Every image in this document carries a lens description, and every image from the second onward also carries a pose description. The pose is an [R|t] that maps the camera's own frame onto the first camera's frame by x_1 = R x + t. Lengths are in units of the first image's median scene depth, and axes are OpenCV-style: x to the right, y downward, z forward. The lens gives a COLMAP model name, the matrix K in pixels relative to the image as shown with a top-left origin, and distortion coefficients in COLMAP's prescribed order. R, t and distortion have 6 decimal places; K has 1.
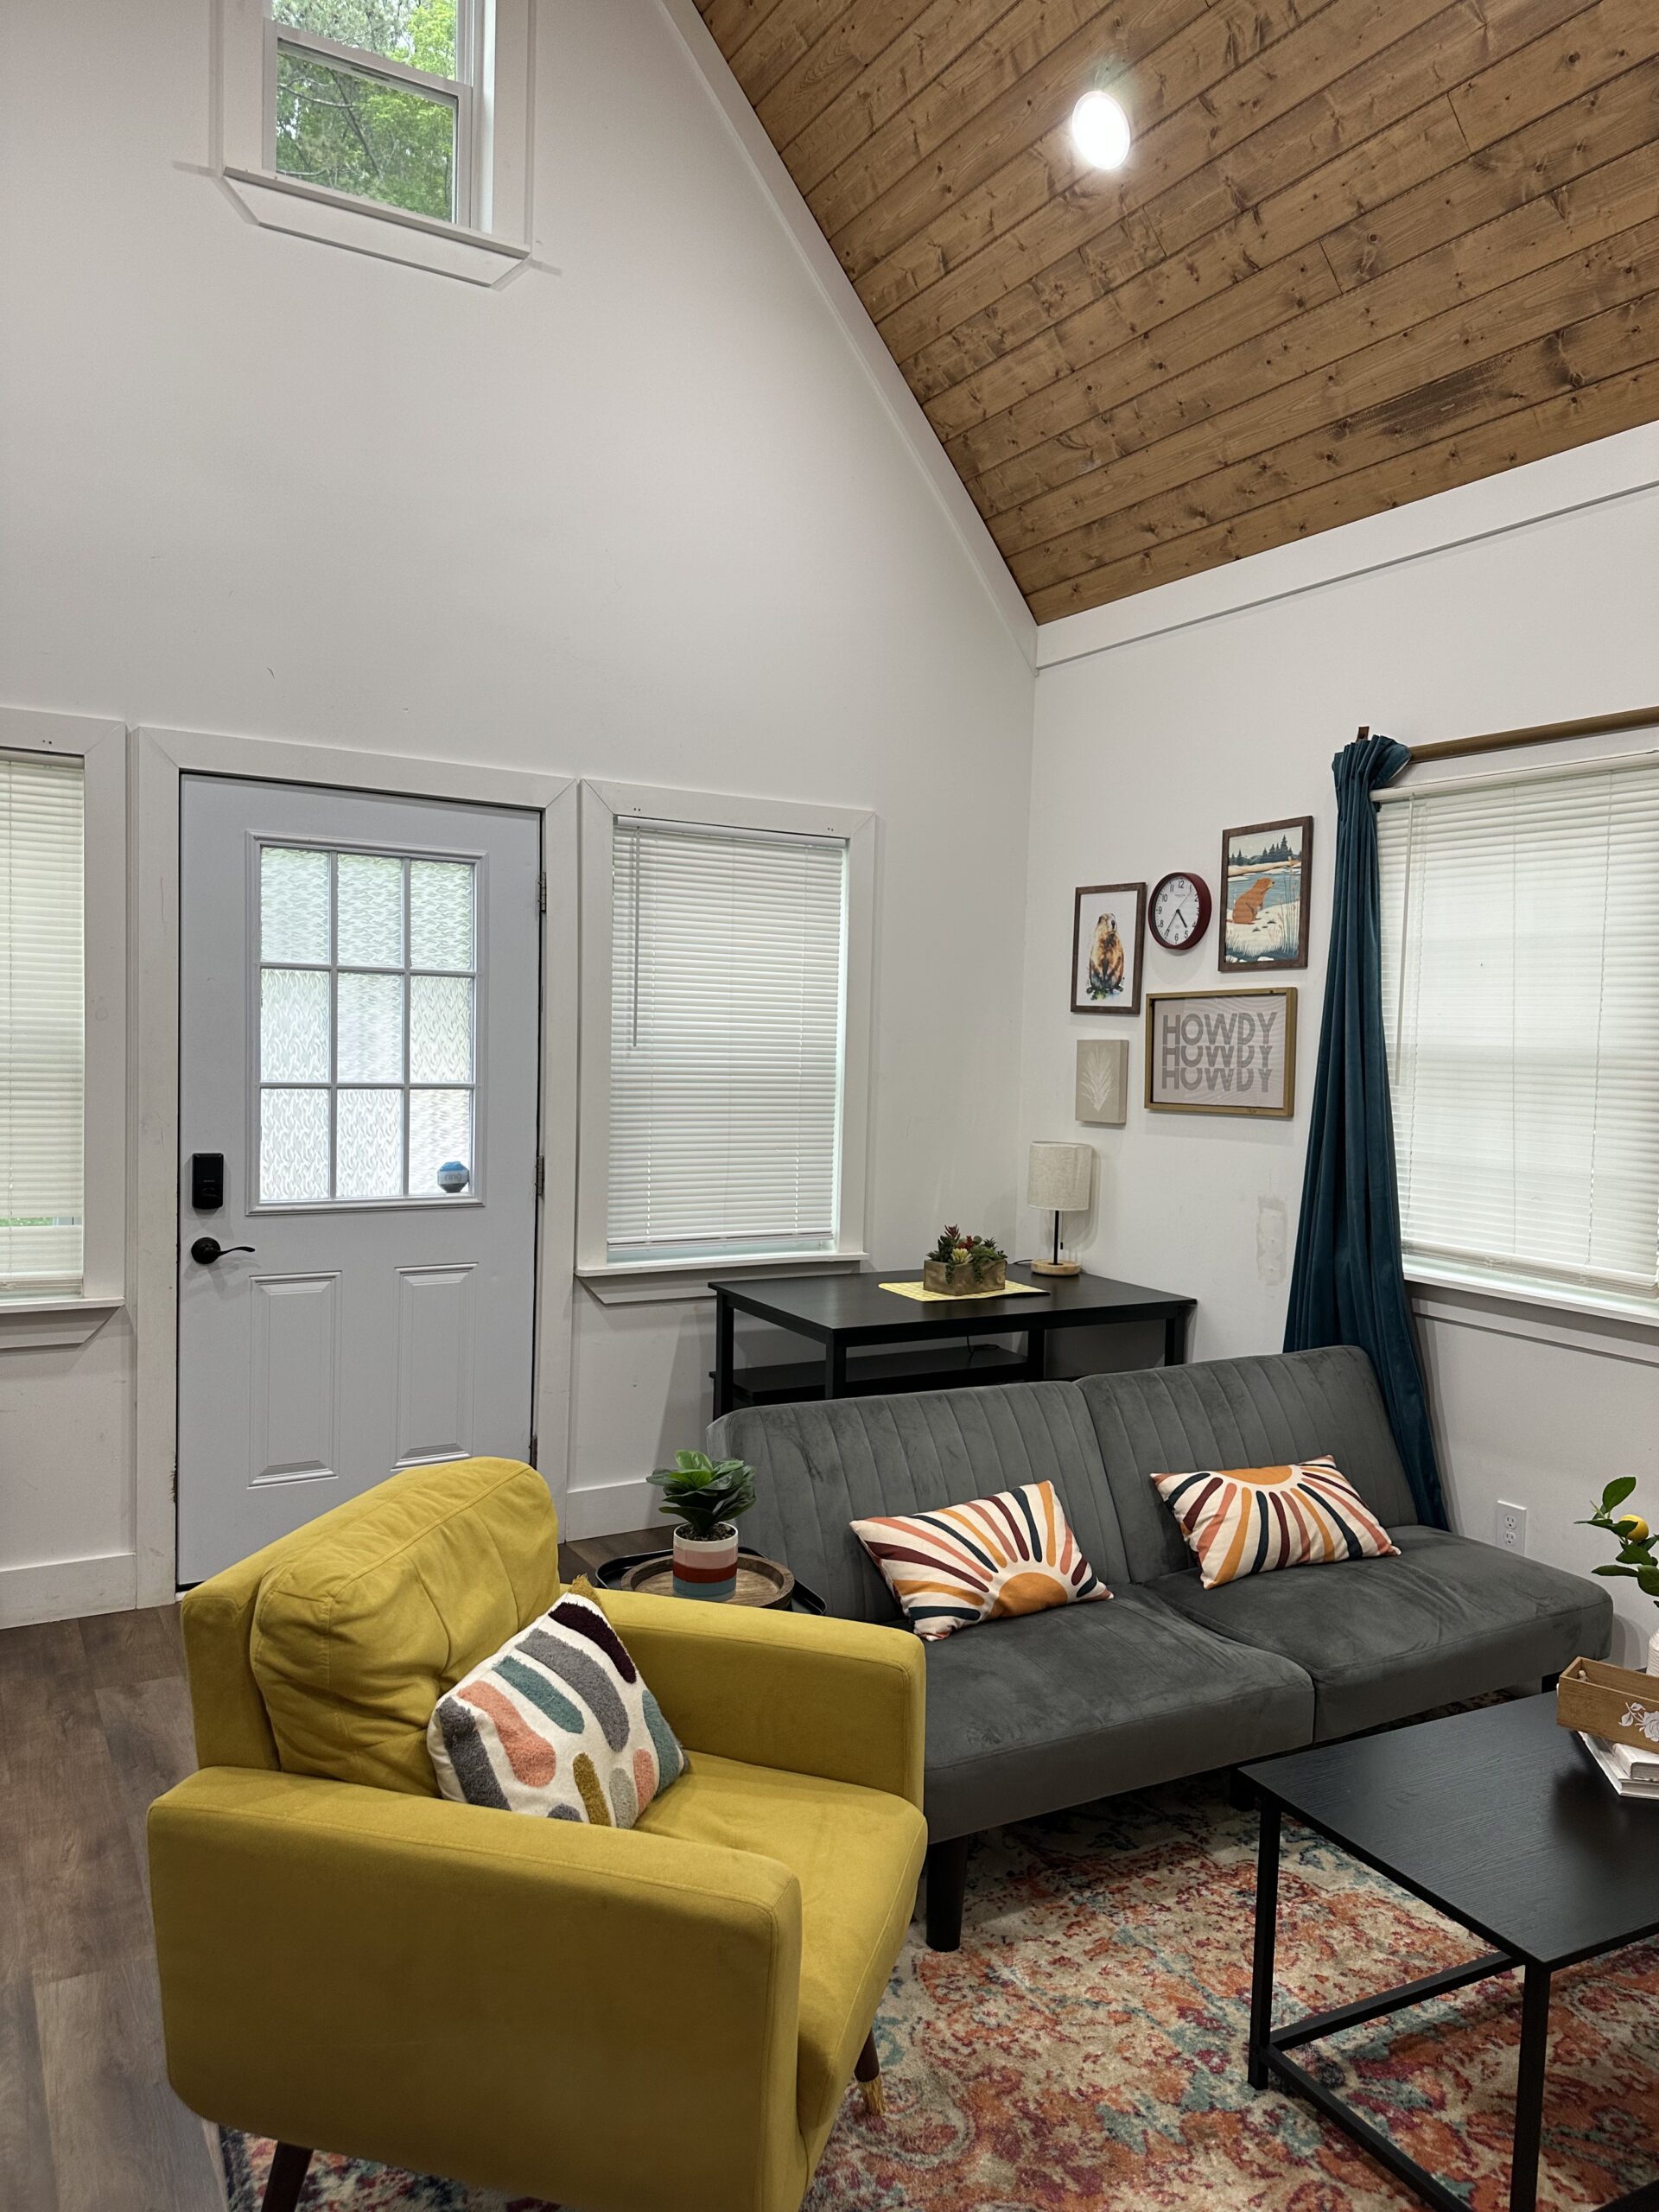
lens RADIAL K [[1552.8, 0, 846.7], [0, 1552.8, 1104.2], [0, 0, 1]] dist [0.064832, -0.076149]
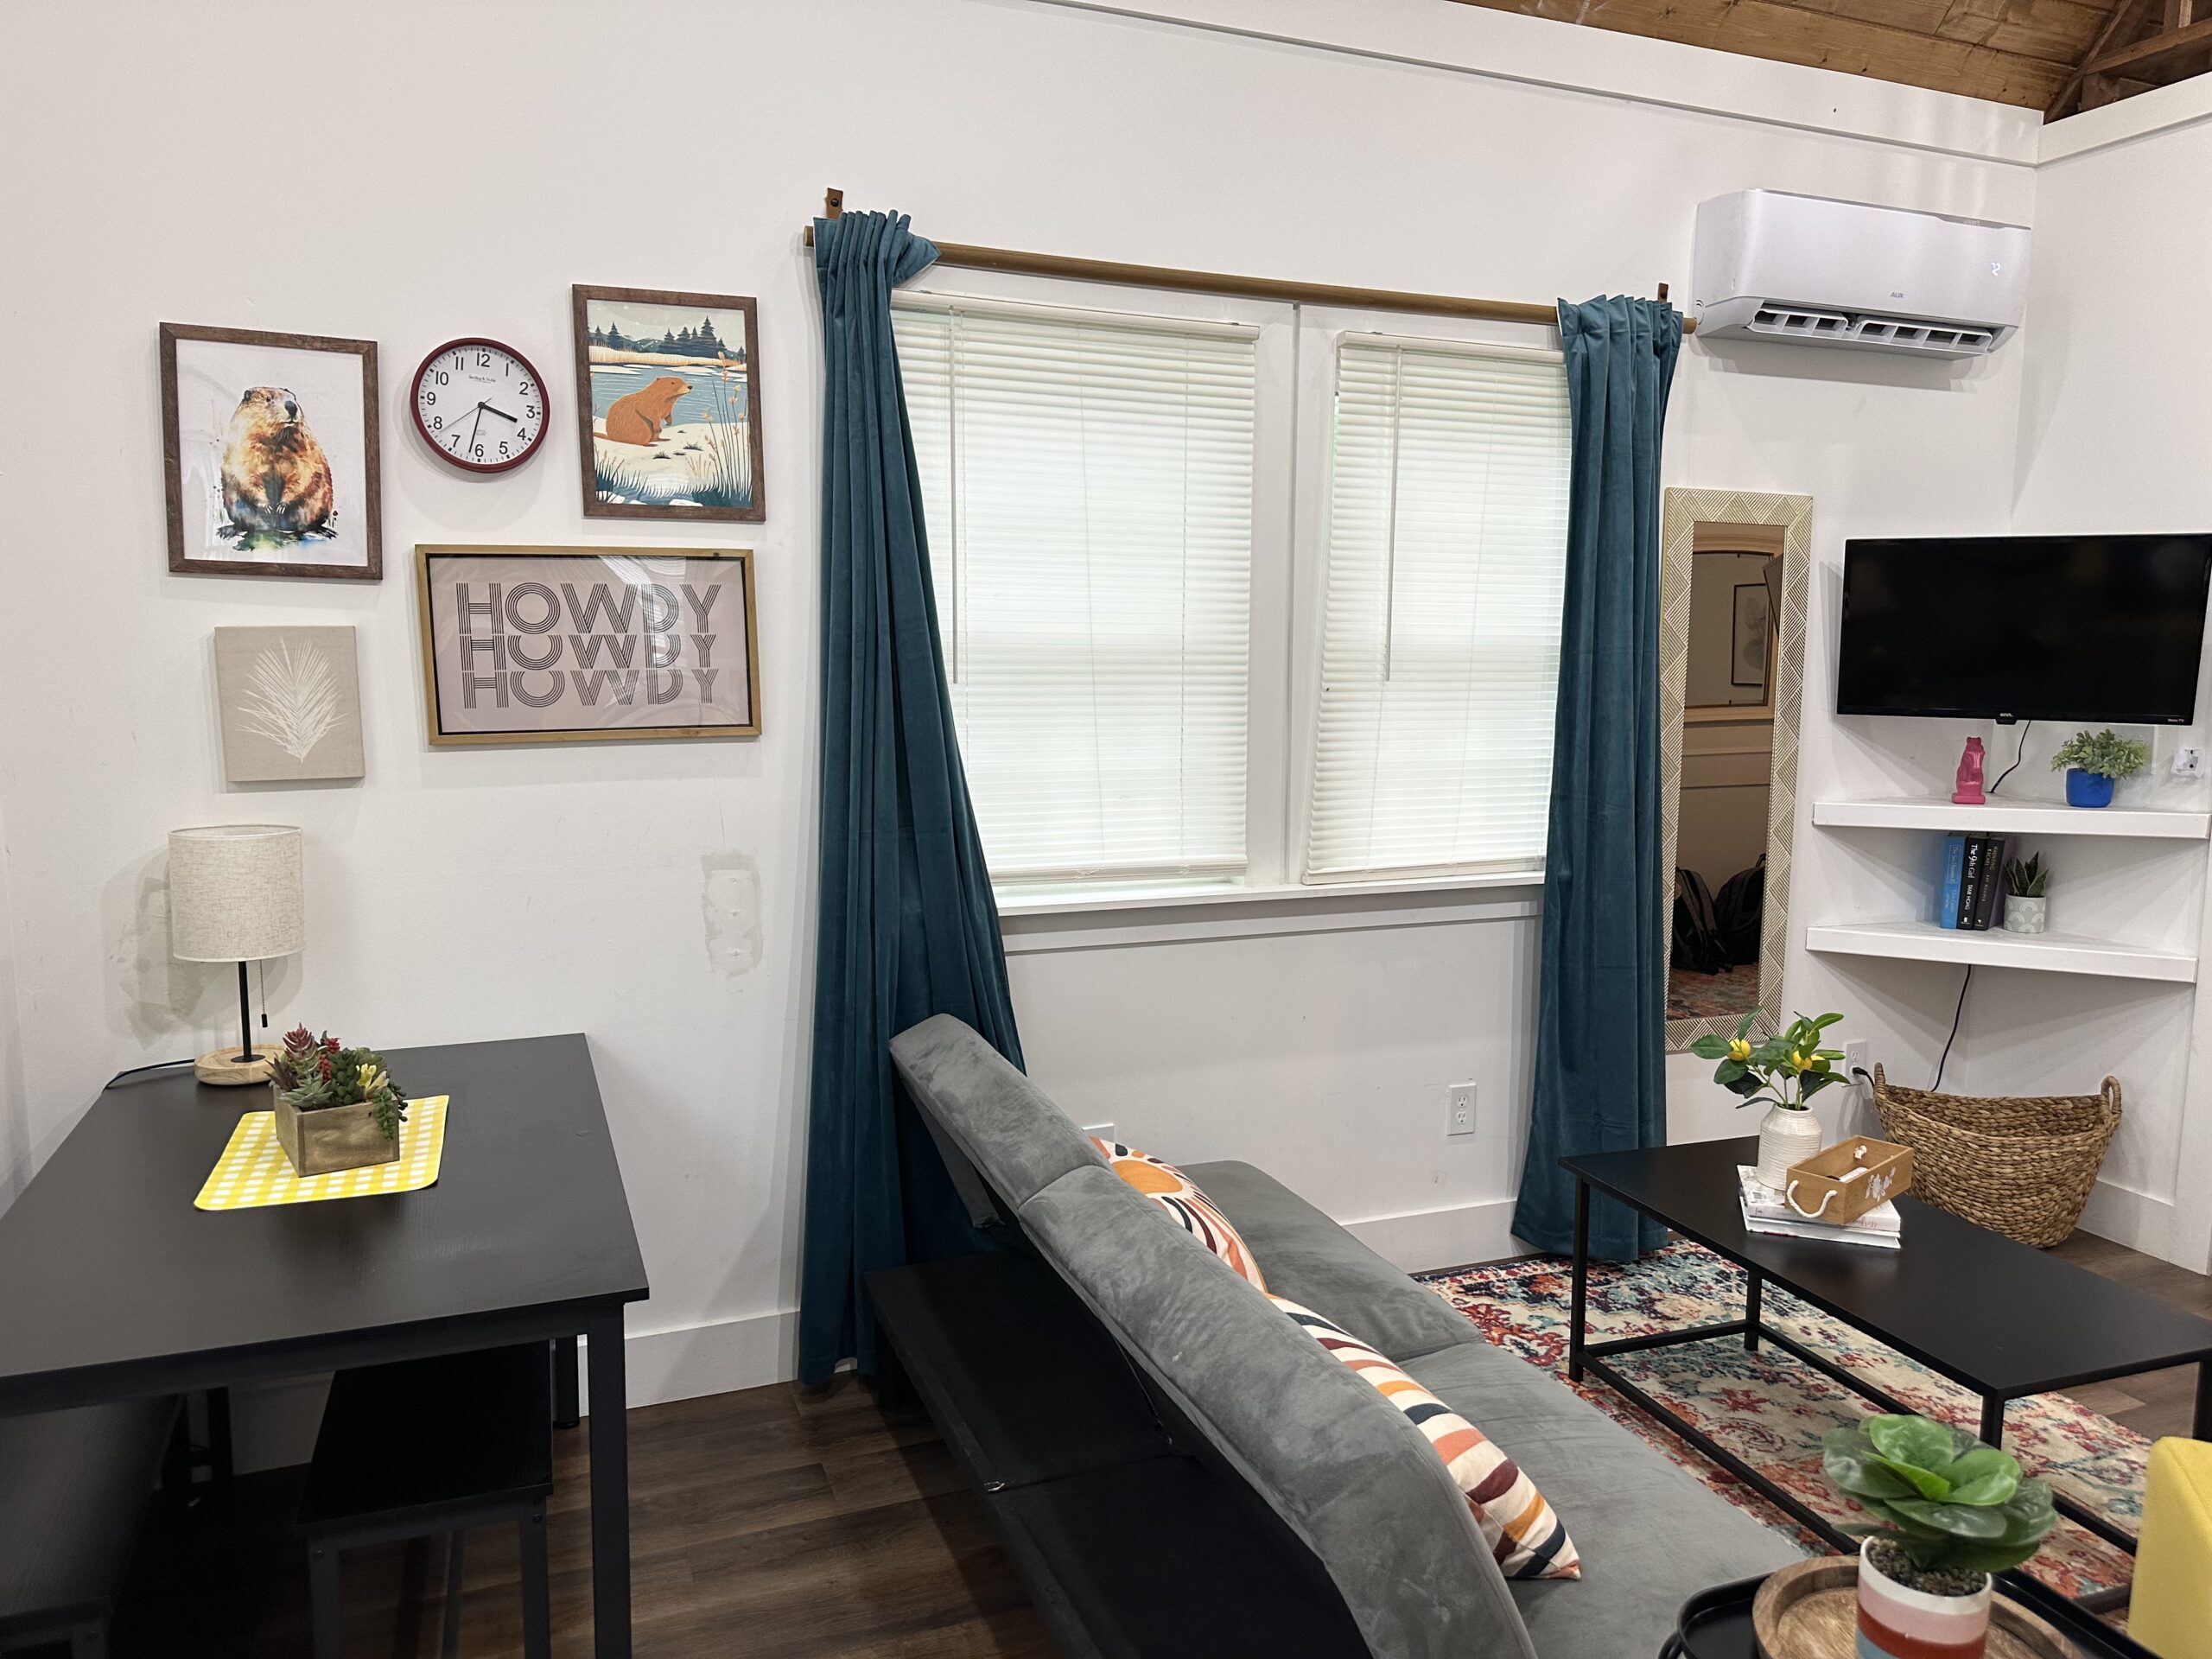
lens RADIAL K [[1552.8, 0, 1113.9], [0, 1552.8, 837.7], [0, 0, 1]] dist [0.064832, -0.076149]
pose [[0.147603, -0.148417, 0.977848, -0.375824], [0.041617, 0.988733, 0.143787, -0.039311], [-0.988171, 0.019472, 0.152116, 0.706858]]
